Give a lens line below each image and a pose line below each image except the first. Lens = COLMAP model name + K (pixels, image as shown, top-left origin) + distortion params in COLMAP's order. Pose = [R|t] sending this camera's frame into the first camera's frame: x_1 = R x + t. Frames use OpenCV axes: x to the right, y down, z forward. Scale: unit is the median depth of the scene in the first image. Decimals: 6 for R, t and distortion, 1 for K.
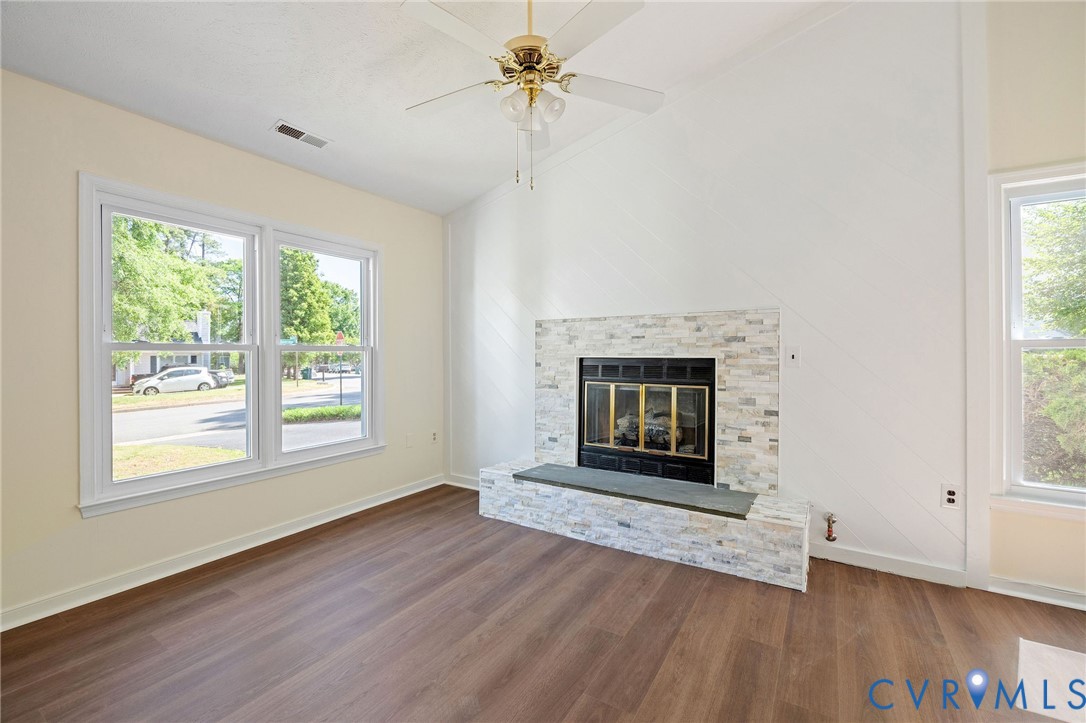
lens RADIAL K [[463.2, 0, 543.0], [0, 463.2, 355.3], [0, 0, 1]] dist [0.000193, 0.000017]
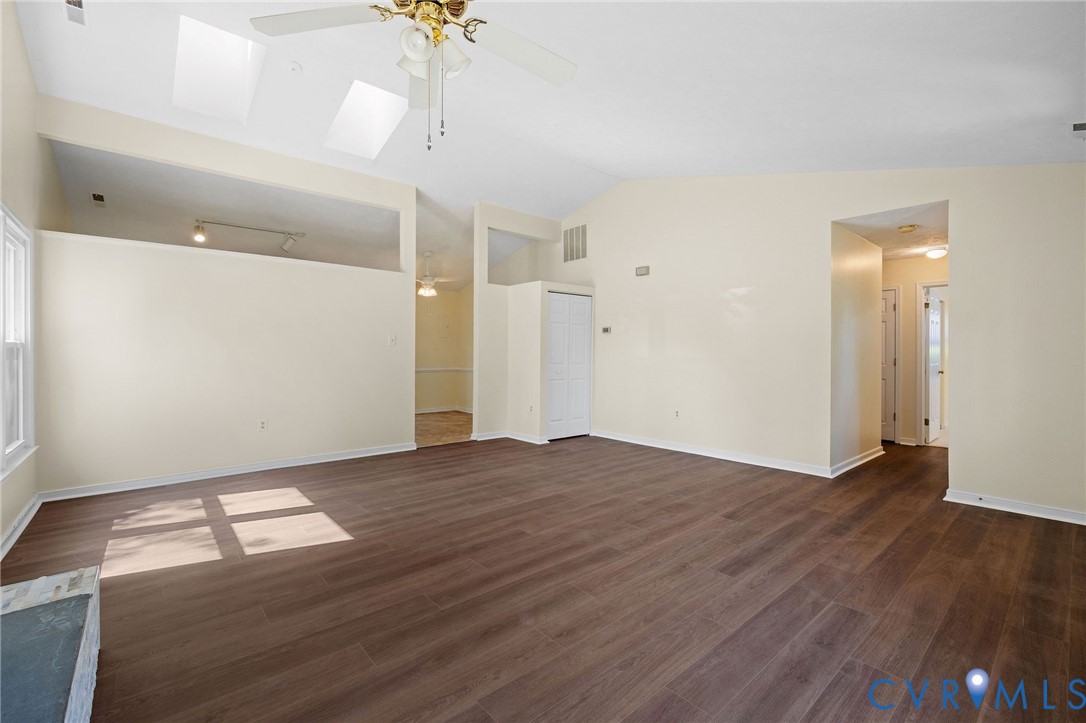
lens RADIAL K [[463.2, 0, 540.4], [0, 463.2, 358.5], [0, 0, 1]] dist [0.000193, 0.000017]
pose [[-0.954071, 0.000496, 0.299580, -0.484446], [0.003900, 0.999934, 0.010765, 0.005377], [-0.299555, 0.011439, -0.954010, 1.836878]]
